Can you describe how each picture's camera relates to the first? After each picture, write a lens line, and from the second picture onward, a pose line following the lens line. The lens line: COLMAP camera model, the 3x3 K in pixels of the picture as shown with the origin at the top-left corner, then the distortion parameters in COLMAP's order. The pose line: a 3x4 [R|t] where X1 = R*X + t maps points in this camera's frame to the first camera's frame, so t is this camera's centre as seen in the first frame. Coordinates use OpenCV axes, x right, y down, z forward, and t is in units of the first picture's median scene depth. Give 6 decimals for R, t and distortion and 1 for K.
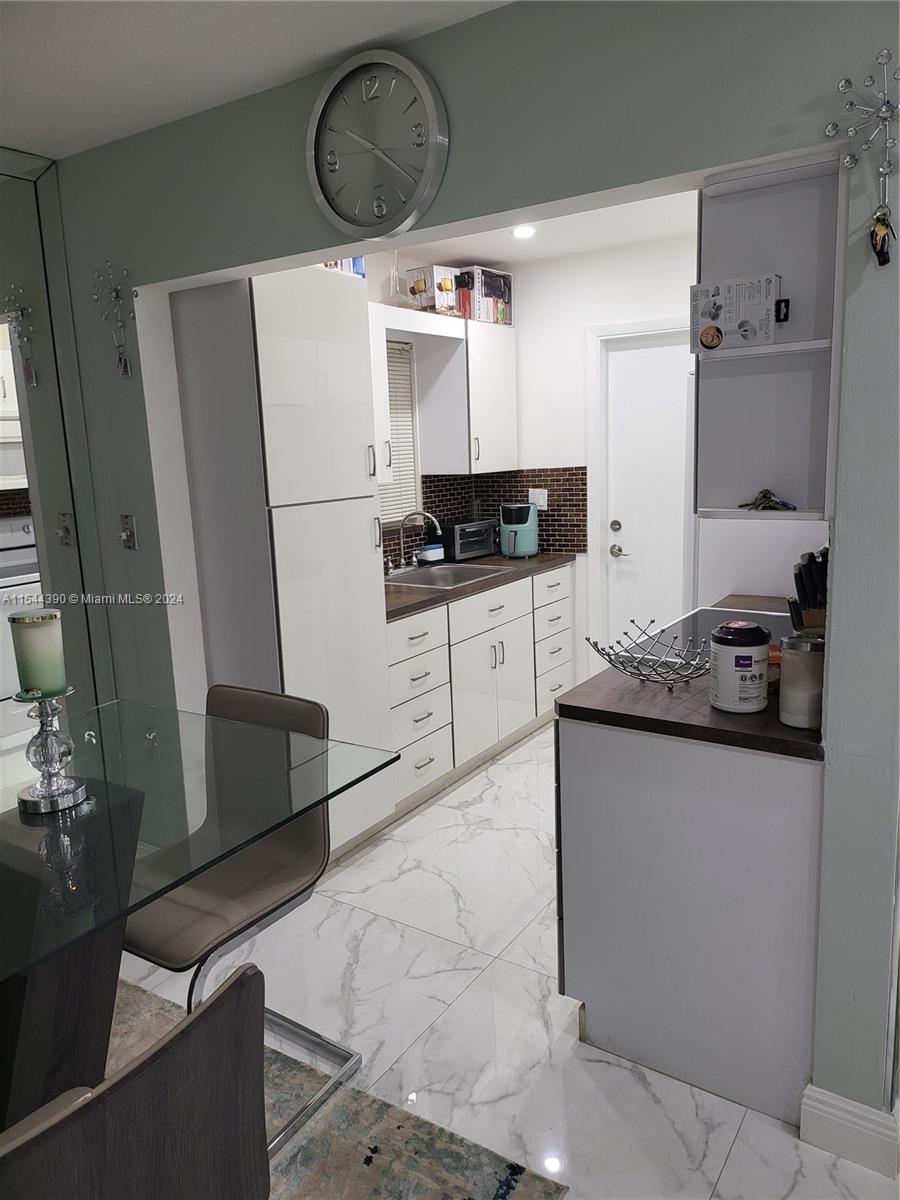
lens RADIAL K [[843.5, 0, 449.6], [0, 843.5, 595.9], [0, 0, 1]] dist [0.044880, -0.038538]
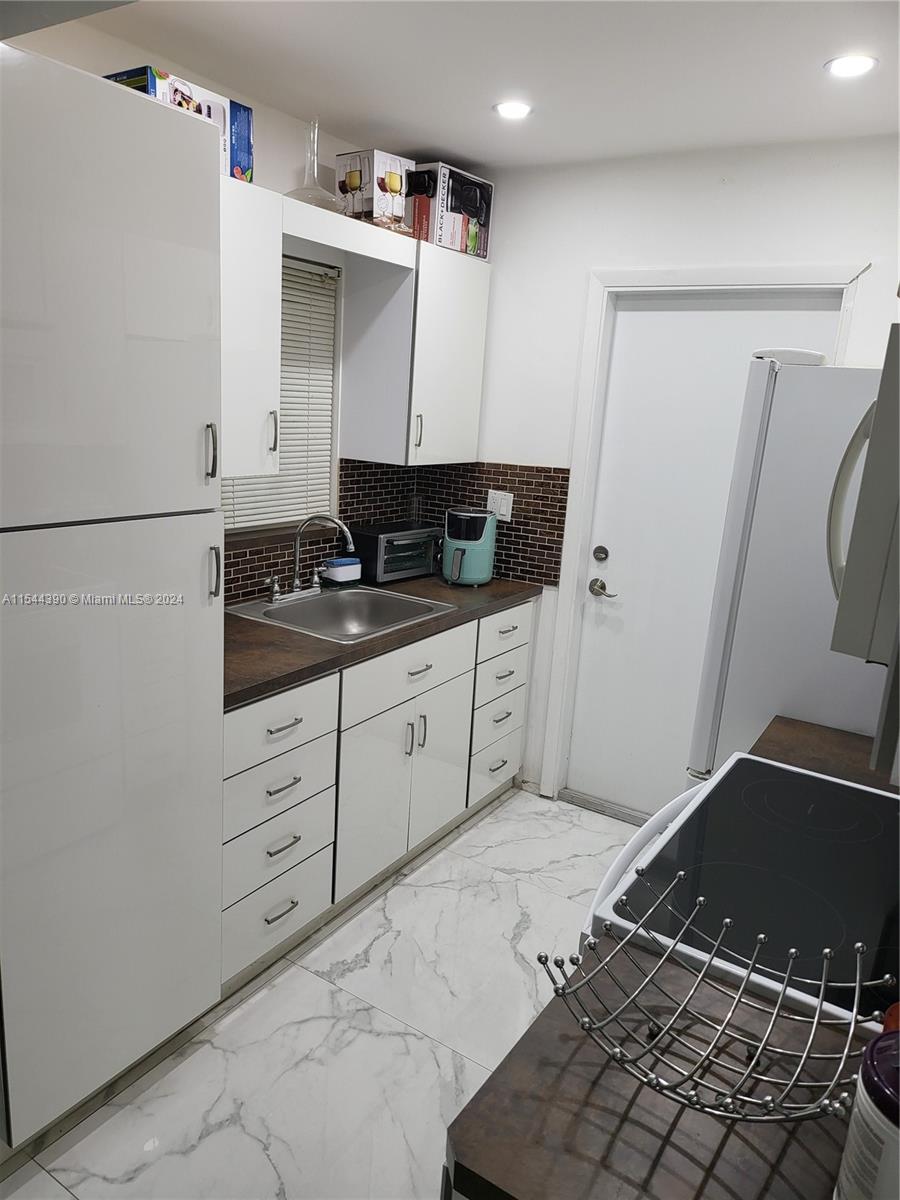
lens RADIAL K [[843.5, 0, 445.2], [0, 843.5, 602.7], [0, 0, 1]] dist [0.044880, -0.038538]
pose [[0.994937, 0.092787, 0.038619, 0.040597], [-0.094993, 0.993677, 0.059862, -0.076254], [-0.032820, -0.063227, 0.997459, 0.289023]]
